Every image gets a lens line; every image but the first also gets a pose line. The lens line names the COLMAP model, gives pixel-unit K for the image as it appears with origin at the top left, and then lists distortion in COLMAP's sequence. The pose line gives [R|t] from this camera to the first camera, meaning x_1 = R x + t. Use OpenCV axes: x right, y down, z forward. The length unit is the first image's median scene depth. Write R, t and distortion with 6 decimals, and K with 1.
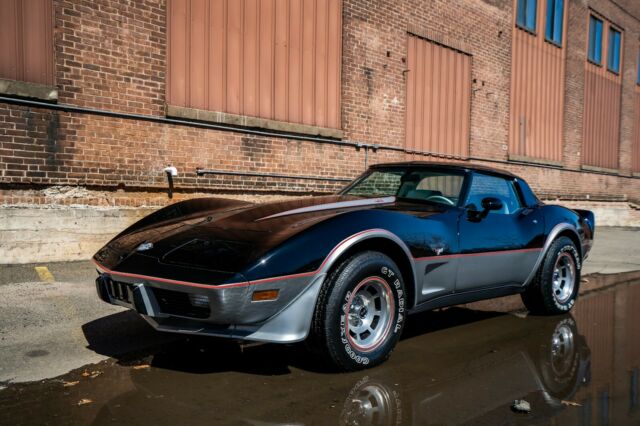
lens RADIAL K [[609.2, 0, 320.9], [0, 609.2, 212.6], [0, 0, 1]] dist [0.068286, 0.000000]
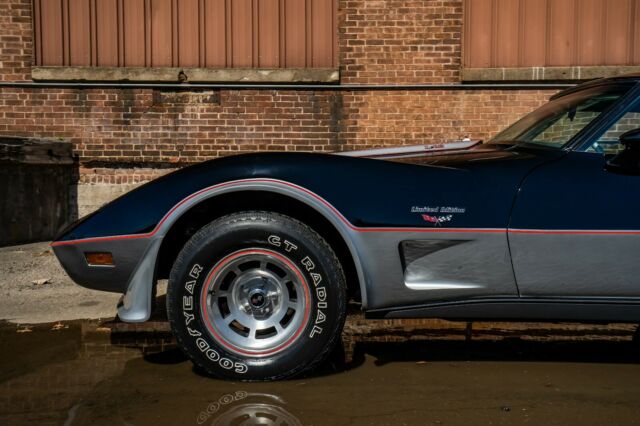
lens RADIAL K [[609.2, 0, 322.4], [0, 609.2, 213.1], [0, 0, 1]] dist [0.068286, 0.000000]
pose [[0.678272, 0.009744, -0.734747, 0.265996], [-0.002423, 0.999936, 0.011025, 0.024112], [0.734807, -0.005698, 0.678252, 0.246771]]
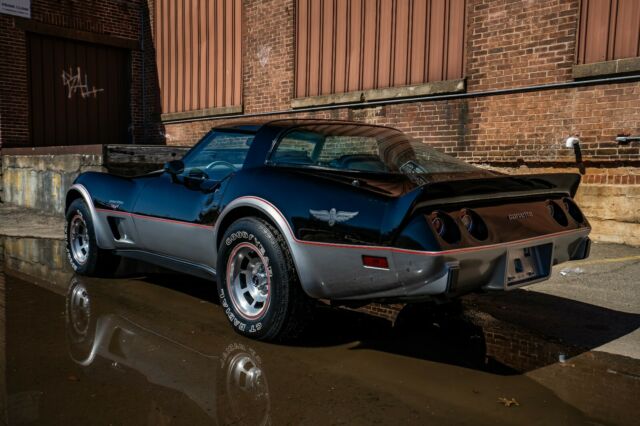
lens RADIAL K [[609.2, 0, 324.4], [0, 609.2, 215.3], [0, 0, 1]] dist [0.068286, 0.000000]
pose [[-0.081517, 0.055305, -0.995136, 0.656449], [-0.036866, 0.997609, 0.058462, -0.002927], [0.995990, 0.041453, -0.079283, 0.725677]]
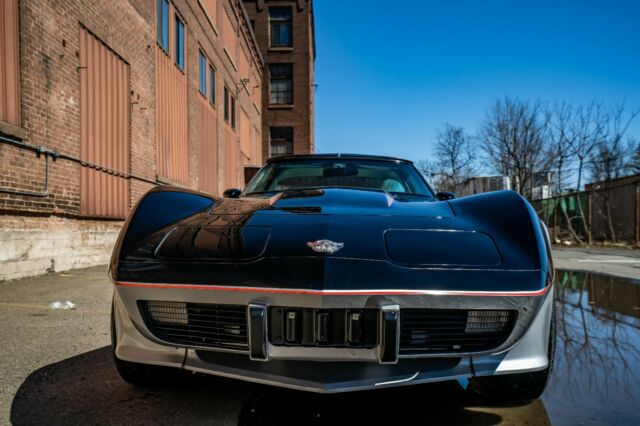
lens RADIAL K [[609.2, 0, 318.7], [0, 609.2, 211.7], [0, 0, 1]] dist [0.068286, 0.000000]
pose [[0.744342, -0.007004, 0.667761, -0.275543], [0.043767, 0.998307, -0.038316, 0.019078], [-0.666362, 0.057747, 0.743389, 0.245367]]
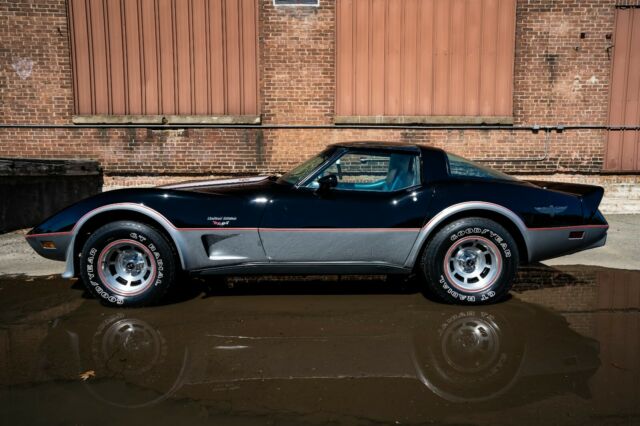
lens RADIAL K [[394.3, 0, 320.6], [0, 394.3, 215.3], [0, 0, 1]] dist [-0.024616, 0.029179]
pose [[0.706064, 0.048354, -0.706495, 0.405650], [0.000195, 0.997653, 0.068477, -0.002071], [0.708148, -0.048487, 0.704397, 0.294757]]
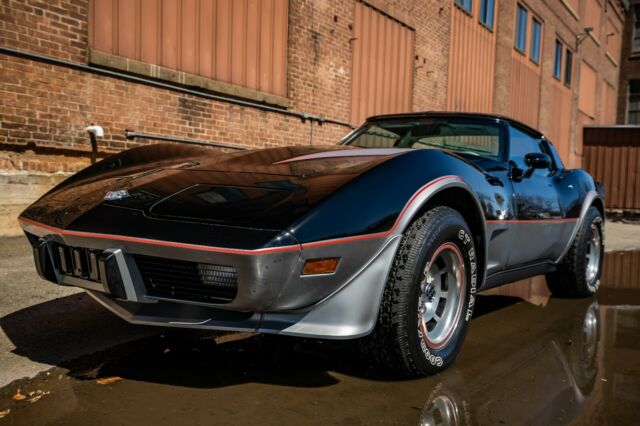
lens RADIAL K [[609.2, 0, 321.8], [0, 609.2, 213.8], [0, 0, 1]] dist [0.068286, 0.000000]
pose [[0.987881, 0.010276, 0.154871, -0.070856], [-0.012995, 0.999779, 0.016553, 0.025677], [-0.154667, -0.018365, 0.987796, 0.134693]]
